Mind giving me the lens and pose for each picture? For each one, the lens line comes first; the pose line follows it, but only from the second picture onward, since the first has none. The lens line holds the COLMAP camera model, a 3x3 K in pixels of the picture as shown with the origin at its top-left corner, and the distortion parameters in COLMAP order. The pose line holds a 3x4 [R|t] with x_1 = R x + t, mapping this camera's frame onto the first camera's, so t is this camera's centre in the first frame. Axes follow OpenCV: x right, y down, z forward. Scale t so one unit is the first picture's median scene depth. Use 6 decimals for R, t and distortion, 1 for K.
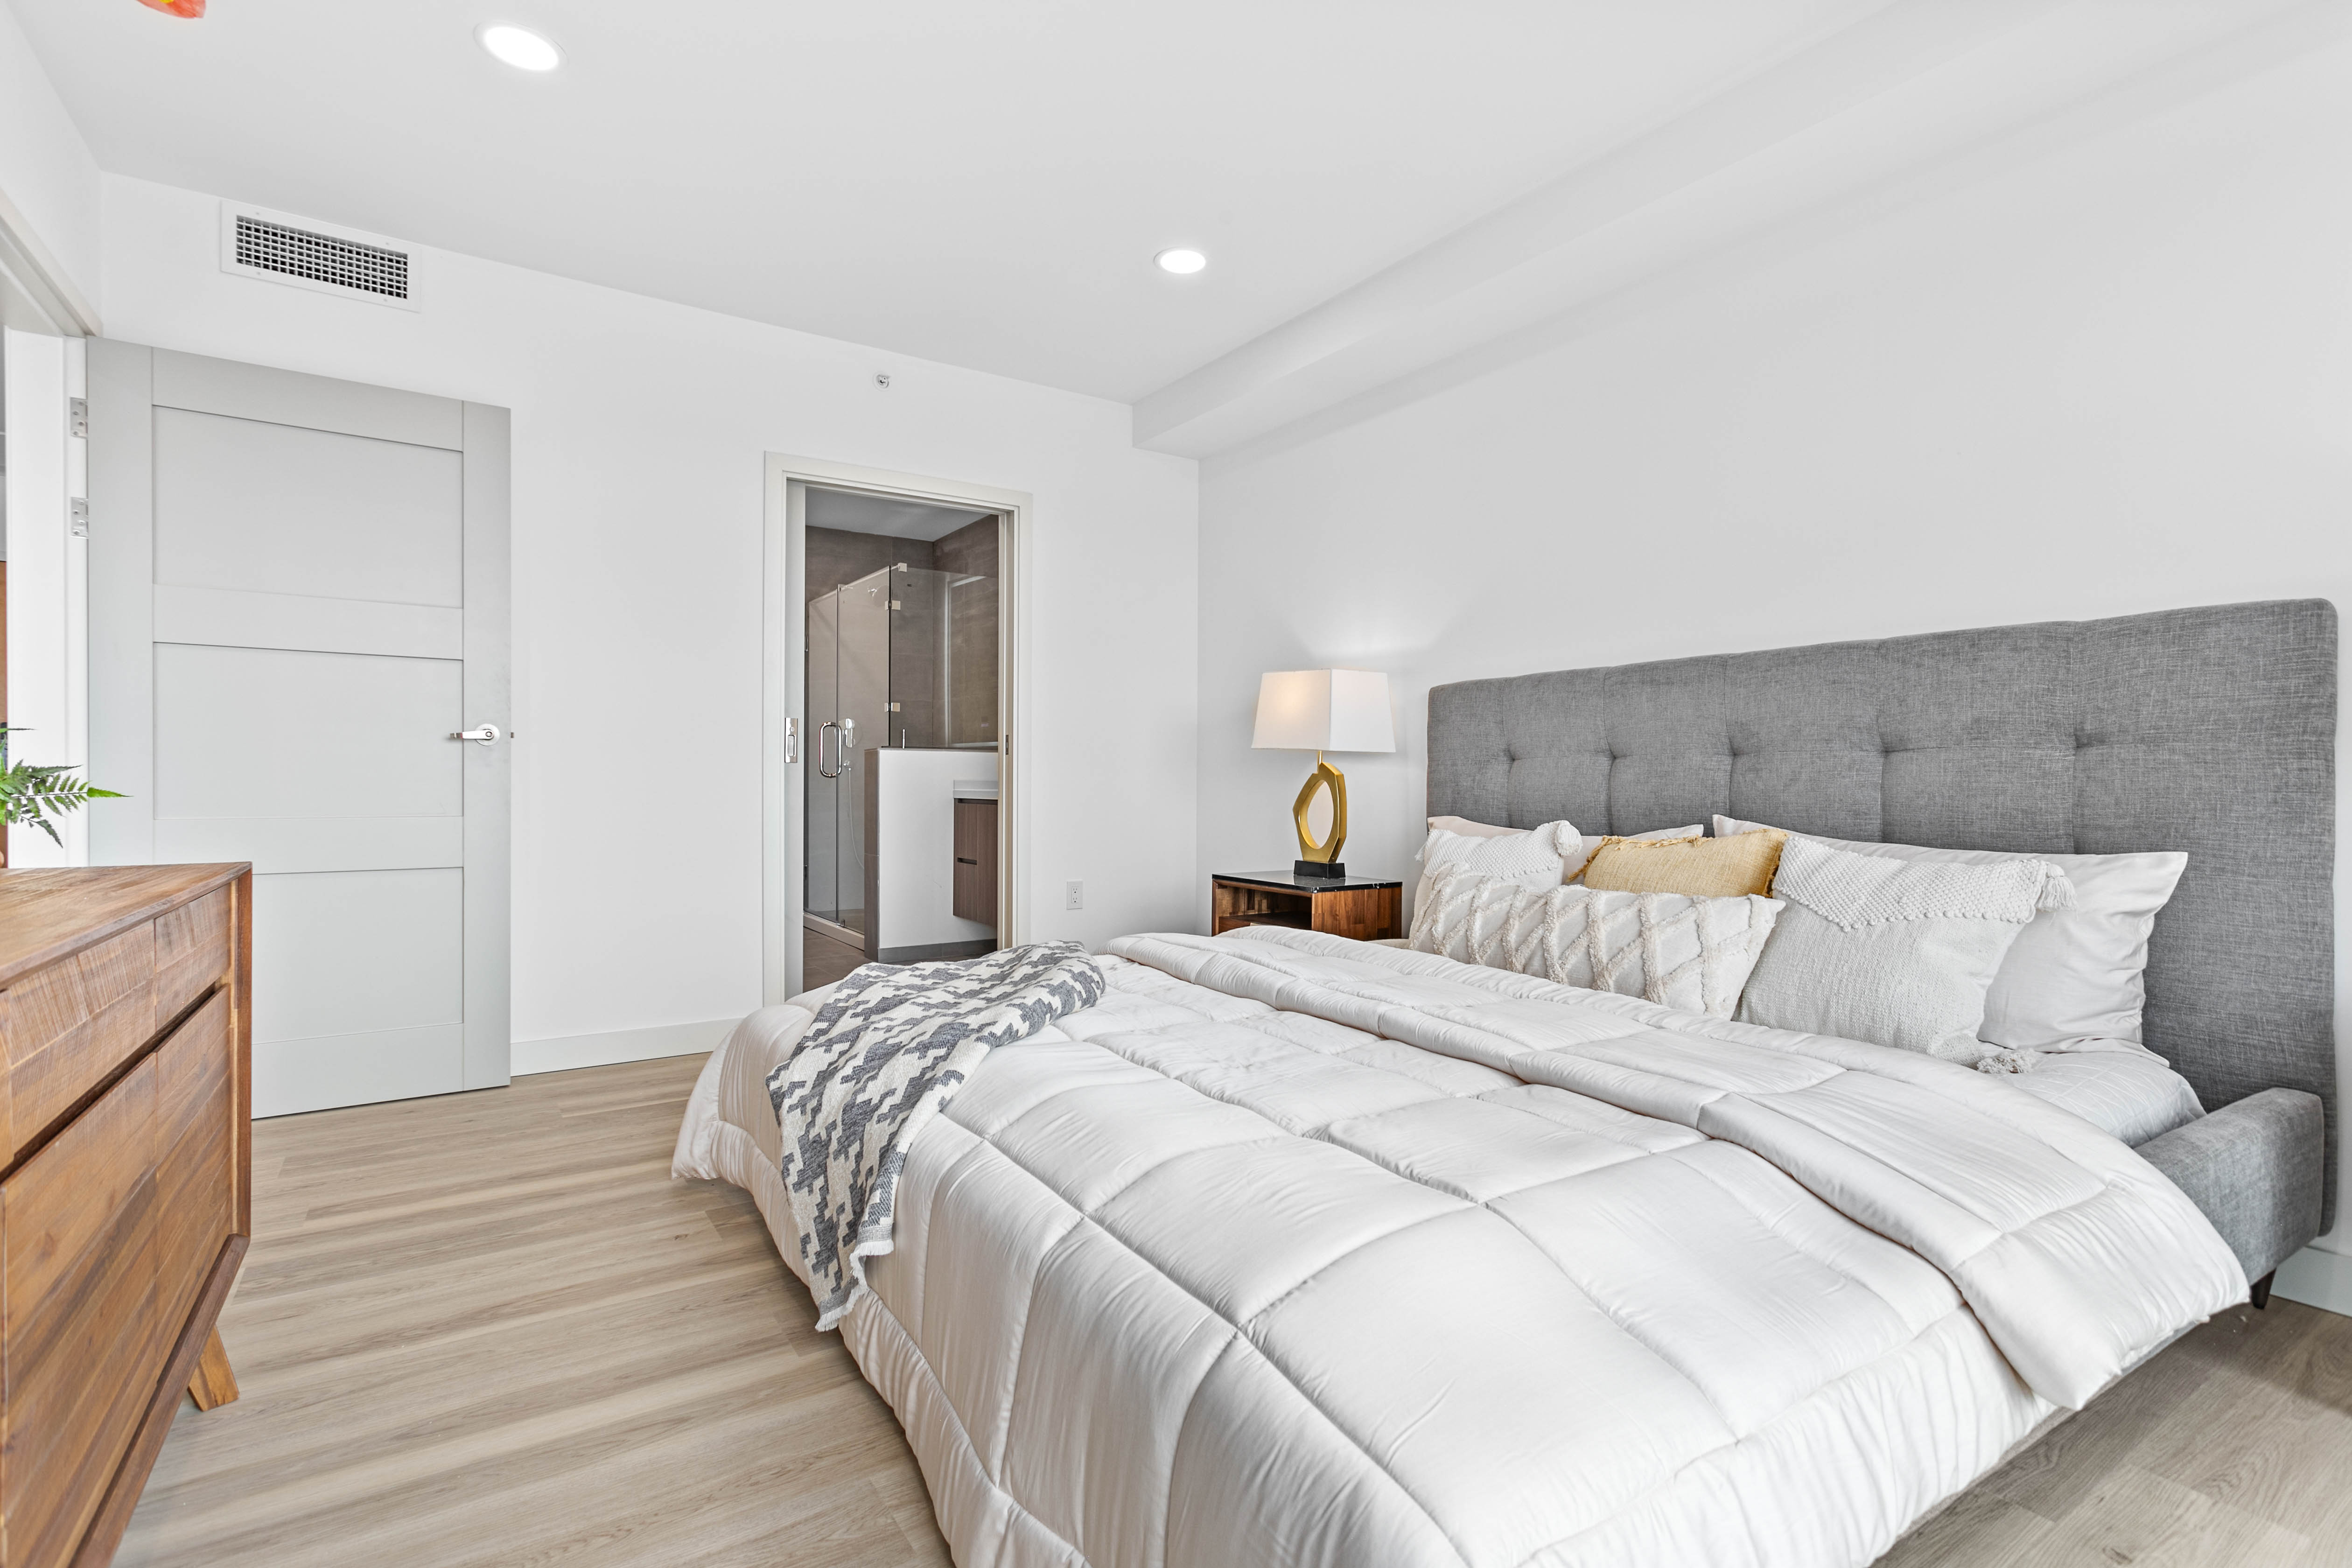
lens RADIAL K [[1111.6, 0, 1169.8], [0, 1111.6, 786.6], [0, 0, 1]] dist [0.001188, 0.000816]
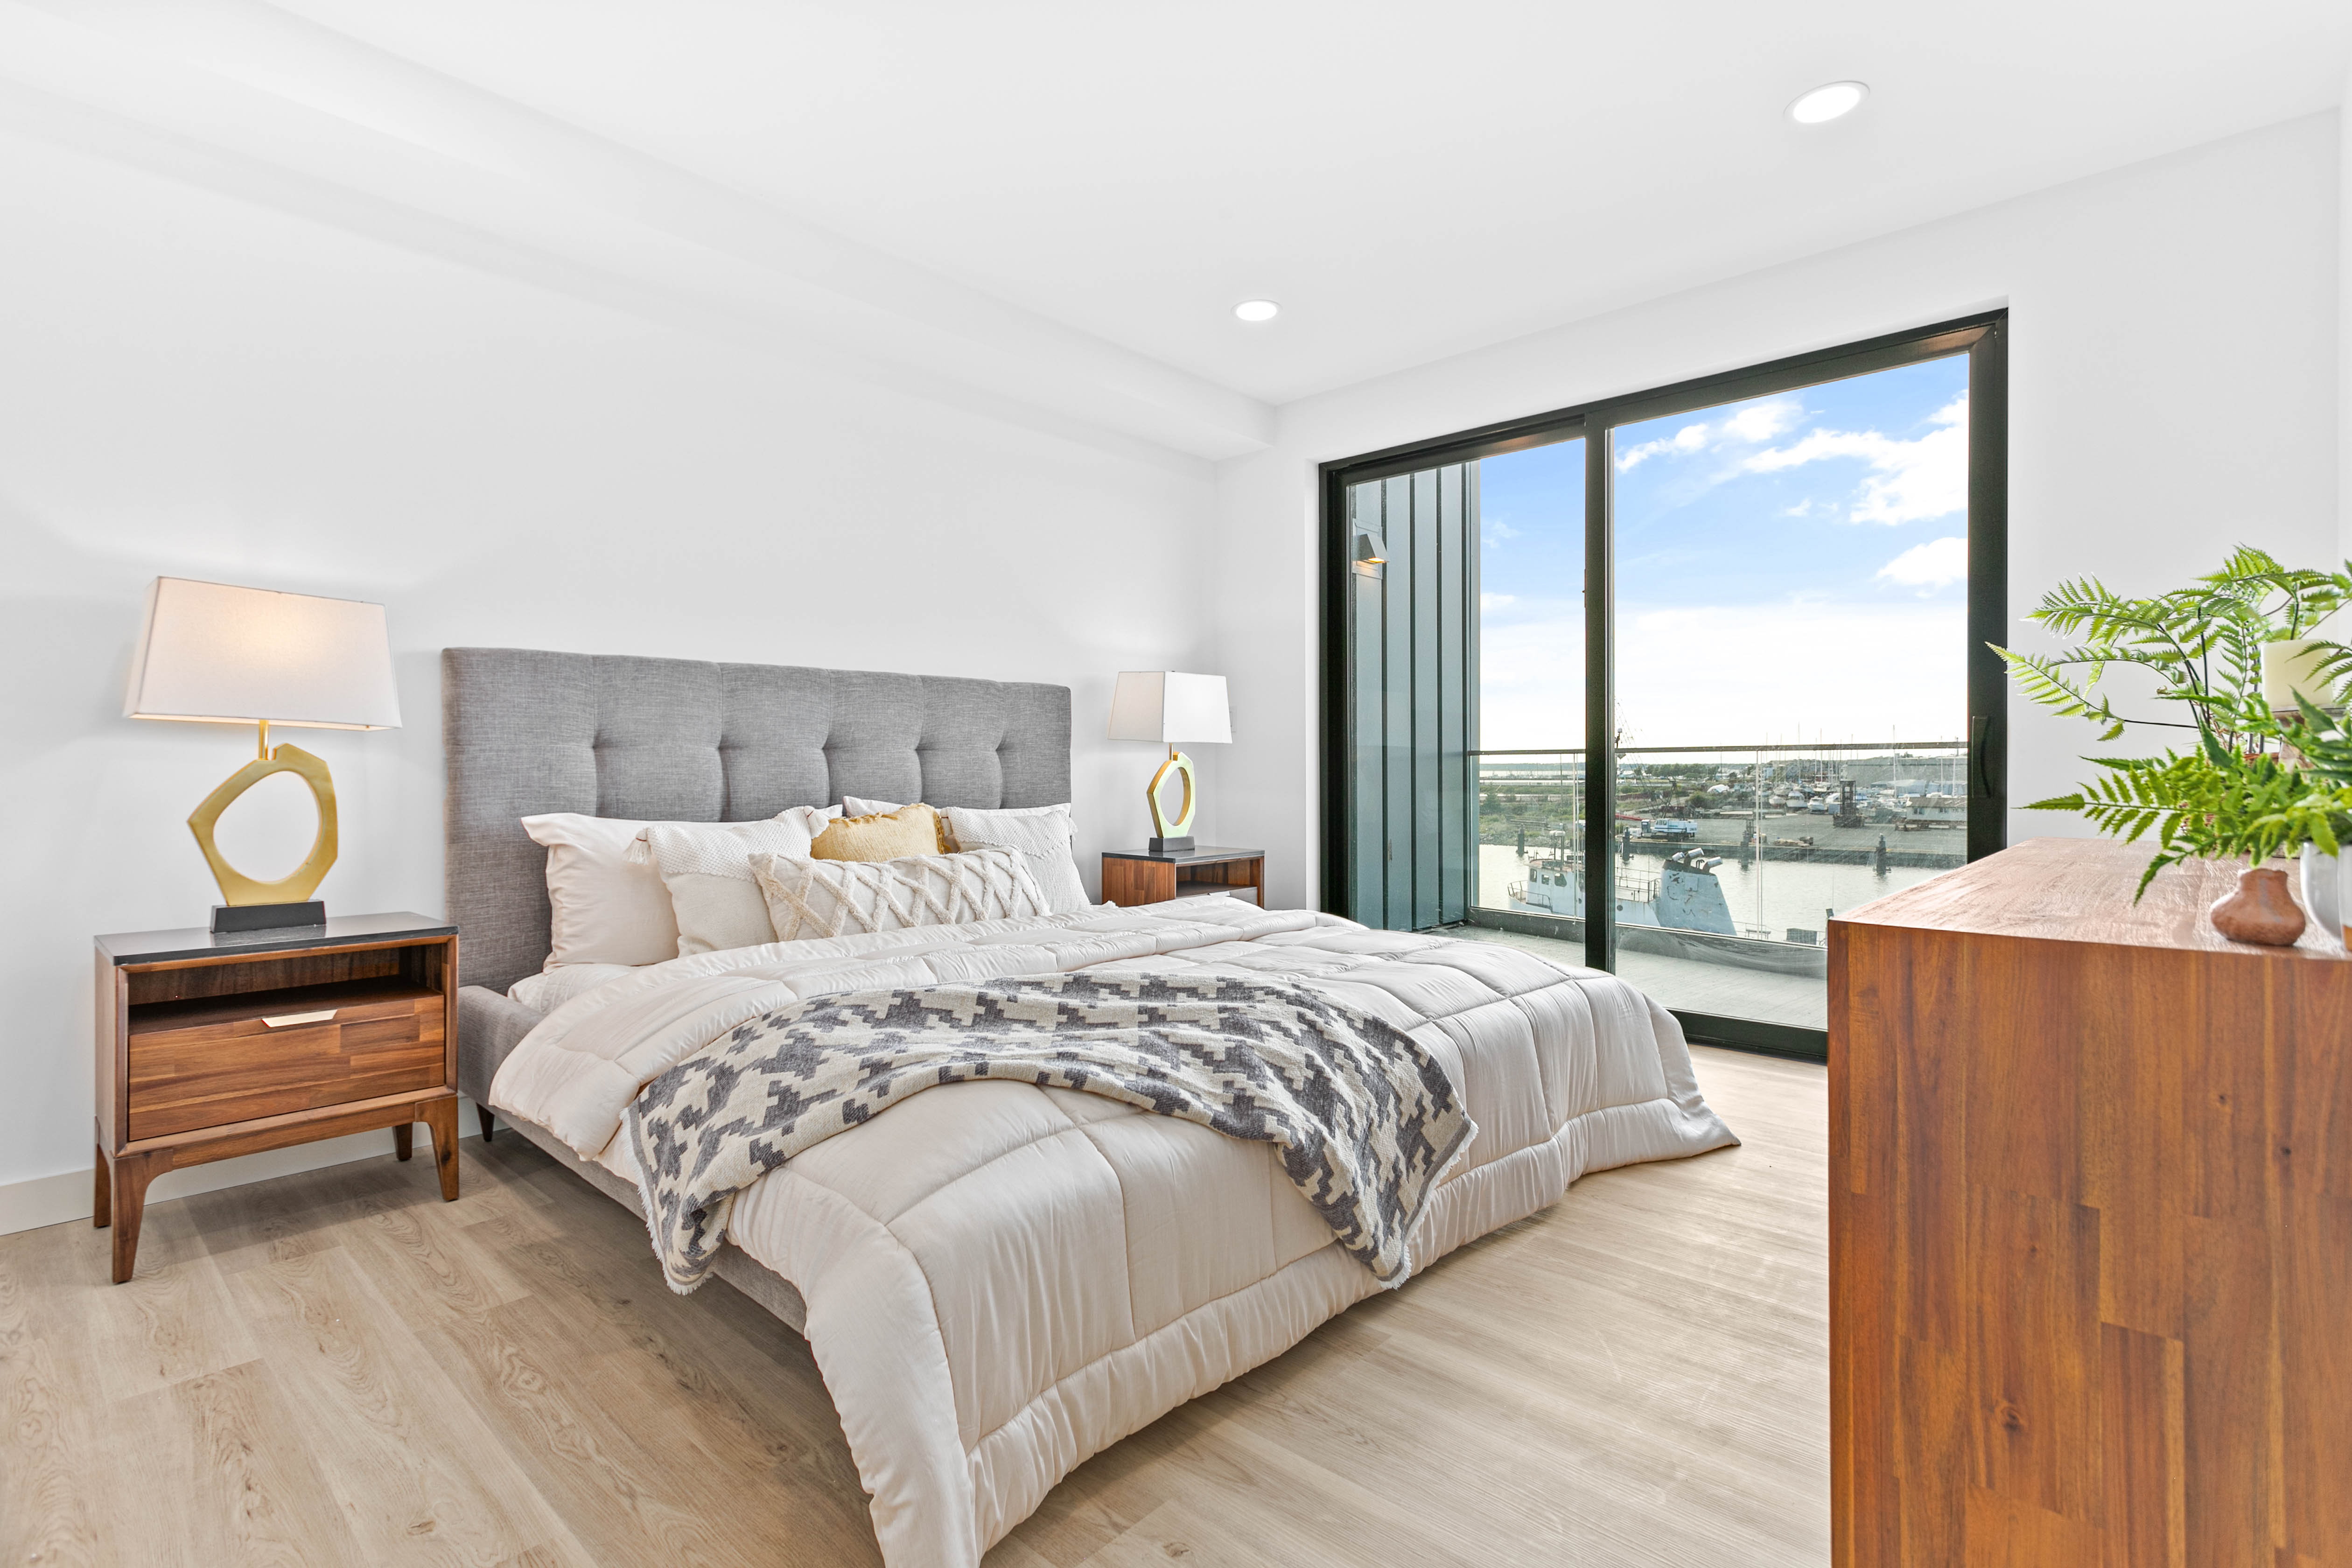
lens RADIAL K [[1111.6, 0, 1169.8], [0, 1111.6, 786.6], [0, 0, 1]] dist [0.001188, 0.000816]
pose [[-0.242611, -0.009132, 0.970081, -0.725010], [0.011113, 0.999864, 0.012191, 0.002454], [-0.970060, 0.013739, -0.242476, 0.828687]]
